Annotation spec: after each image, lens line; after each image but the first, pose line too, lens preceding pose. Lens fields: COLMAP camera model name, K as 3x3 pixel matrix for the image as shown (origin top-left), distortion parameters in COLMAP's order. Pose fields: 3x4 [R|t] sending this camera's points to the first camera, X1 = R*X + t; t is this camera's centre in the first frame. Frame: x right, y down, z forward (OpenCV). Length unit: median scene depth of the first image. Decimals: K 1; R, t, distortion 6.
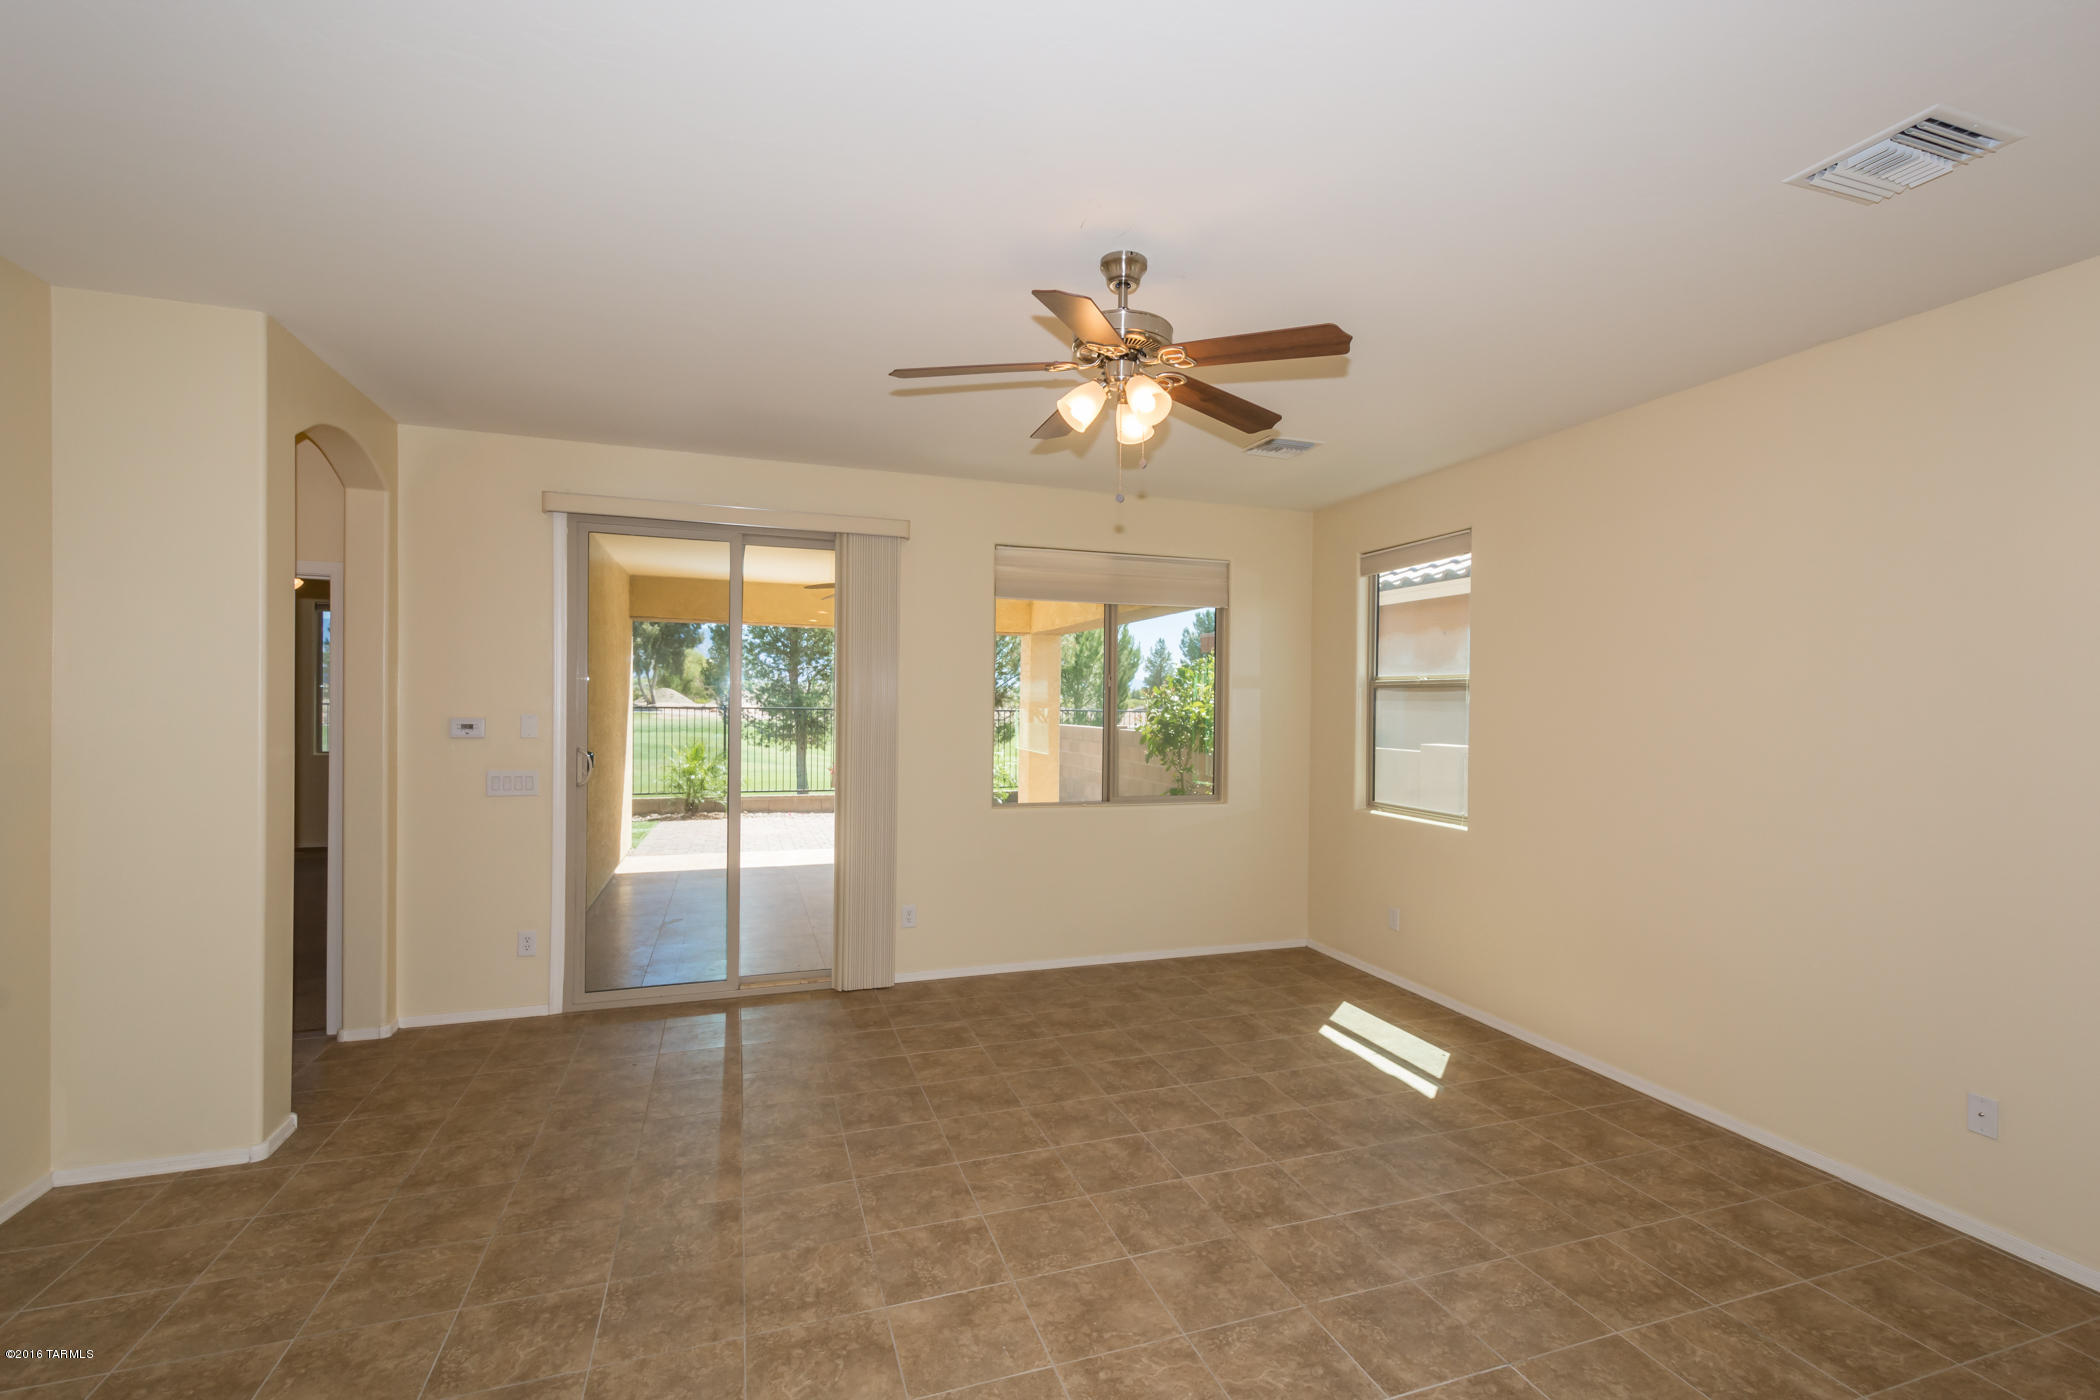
lens RADIAL K [[923.0, 0, 1072.0], [0, 923.0, 719.9], [0, 0, 1]] dist [0.011643, -0.002327]
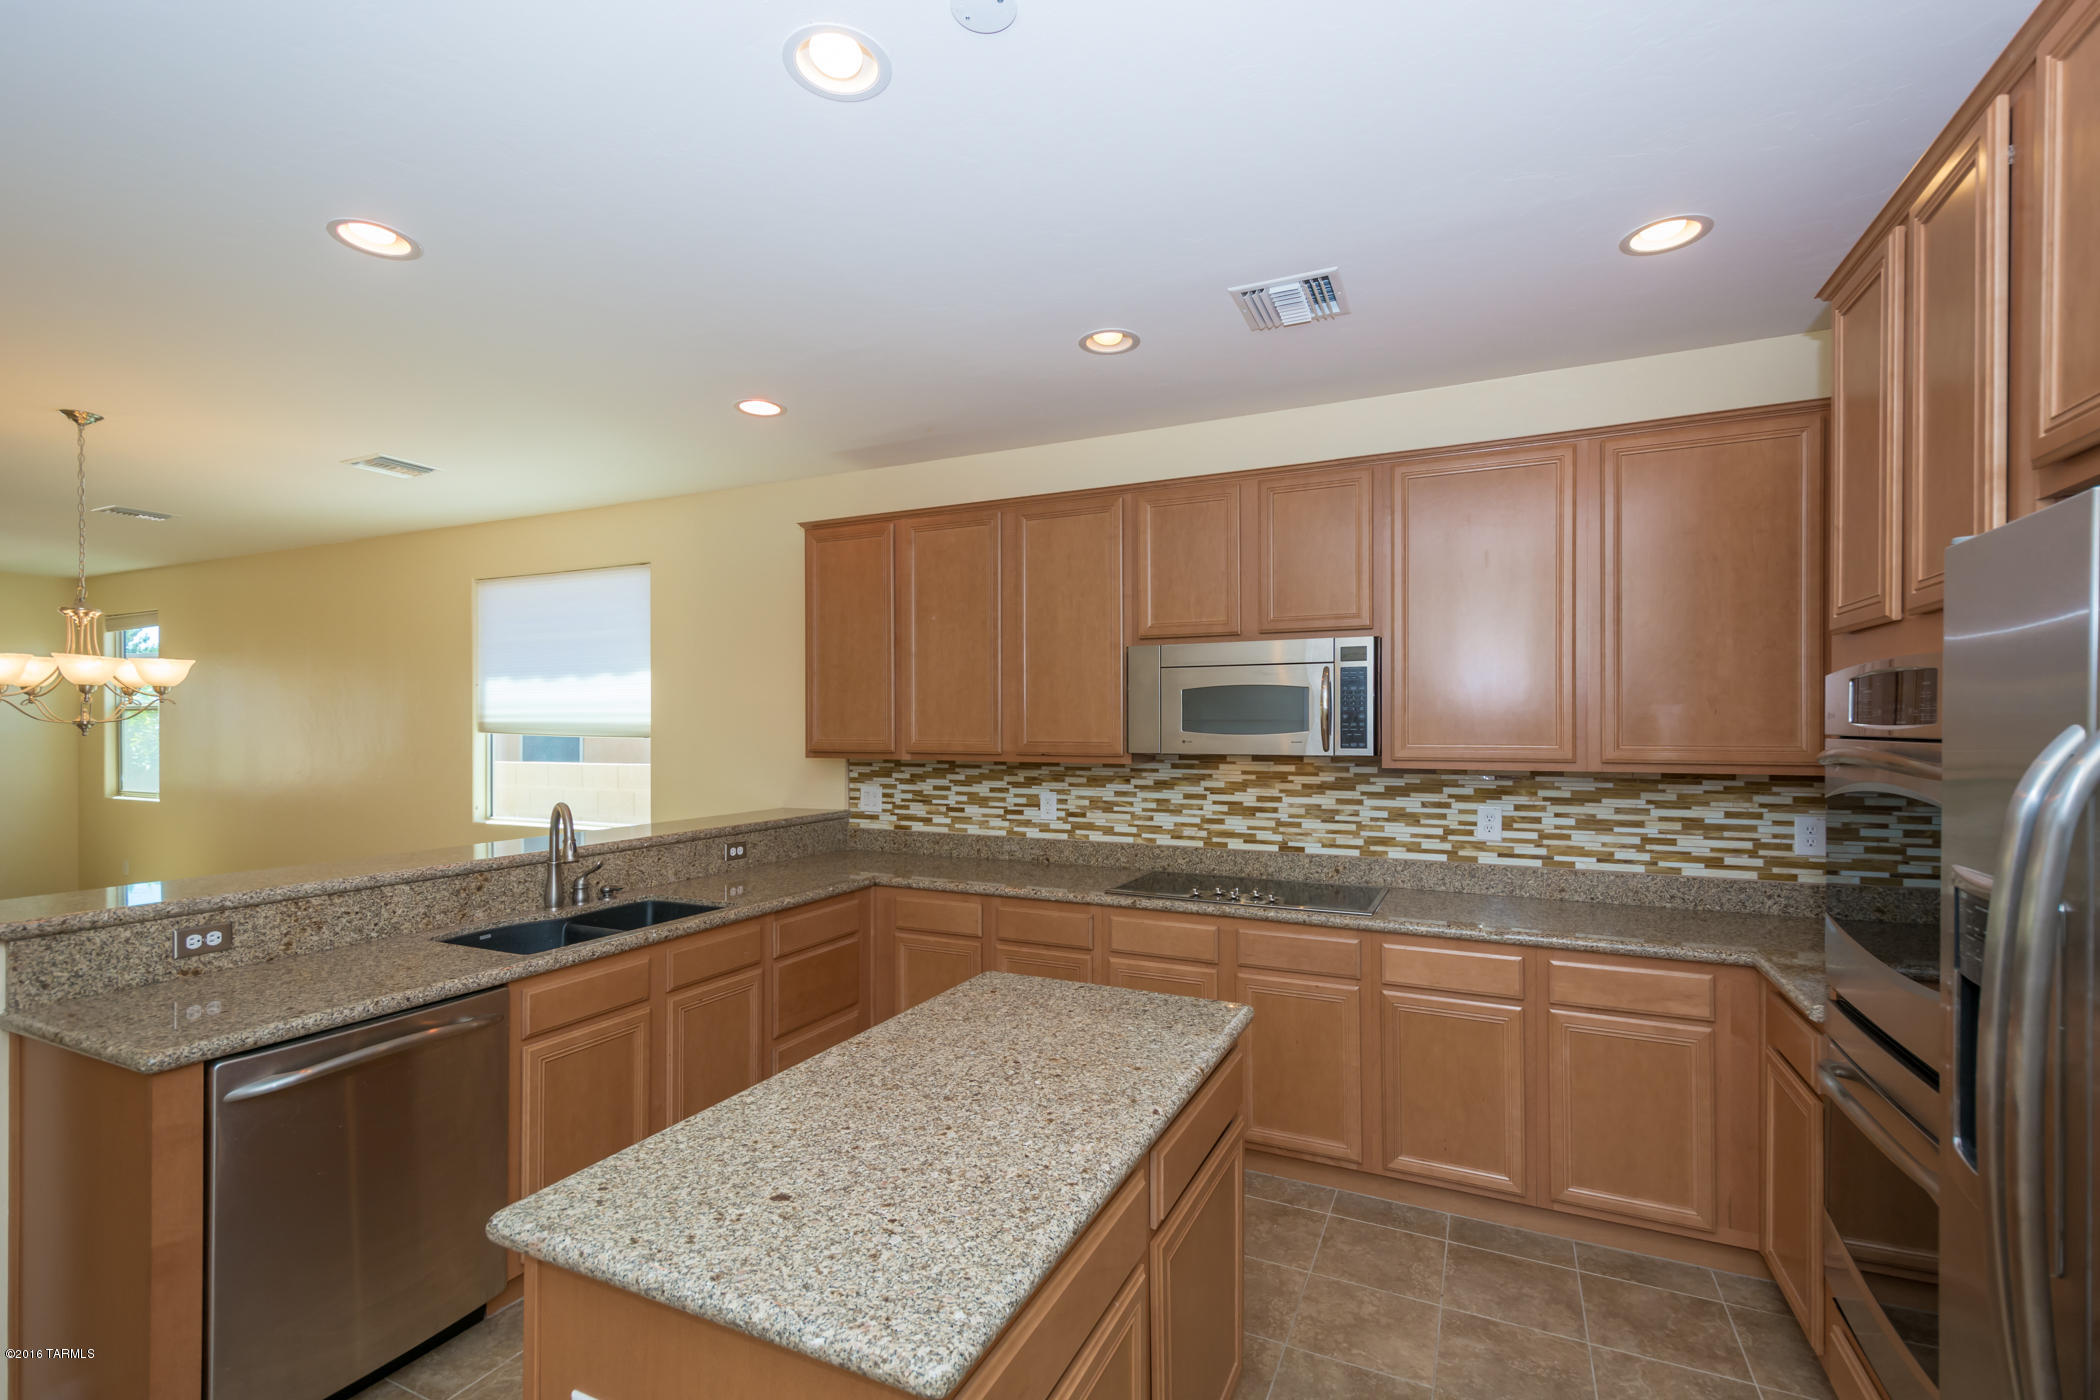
lens RADIAL K [[923.0, 0, 1056.2], [0, 923.0, 721.3], [0, 0, 1]] dist [0.011643, -0.002327]
pose [[0.708366, -0.007950, 0.705801, 0.423718], [0.021470, 0.999717, -0.010287, 0.035680], [-0.705519, 0.022441, 0.708336, -1.319932]]
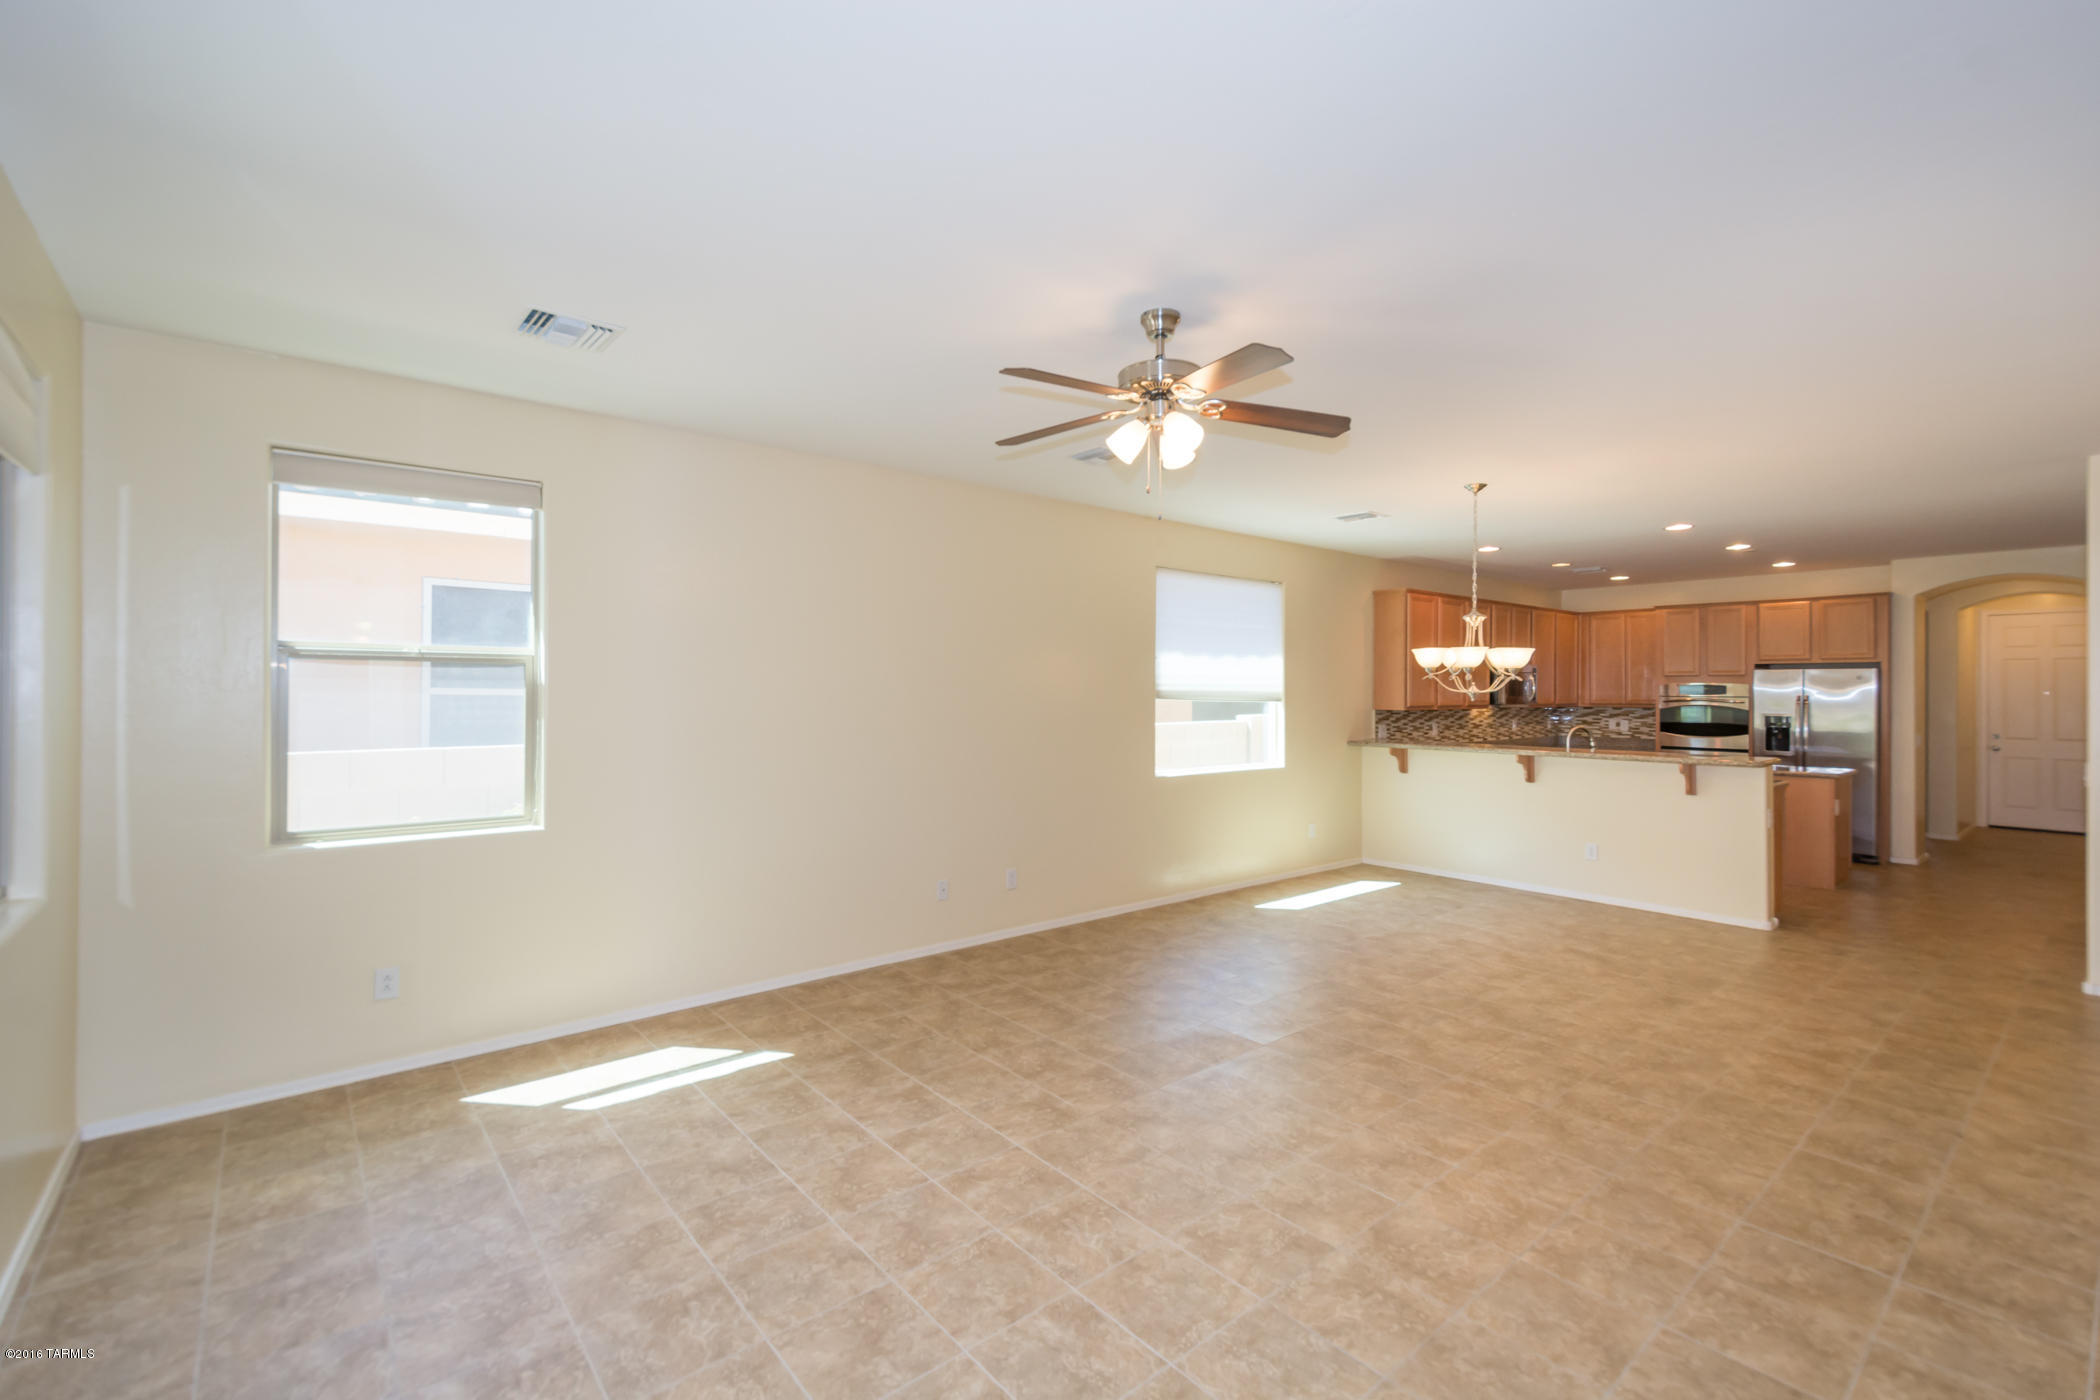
lens RADIAL K [[923.0, 0, 1029.6], [0, 923.0, 695.5], [0, 0, 1]] dist [0.011643, -0.002327]
pose [[-0.331247, -0.020968, 0.943311, -0.621758], [0.009793, 0.999623, 0.025659, -0.029794], [-0.943493, 0.017738, -0.330917, 0.956572]]
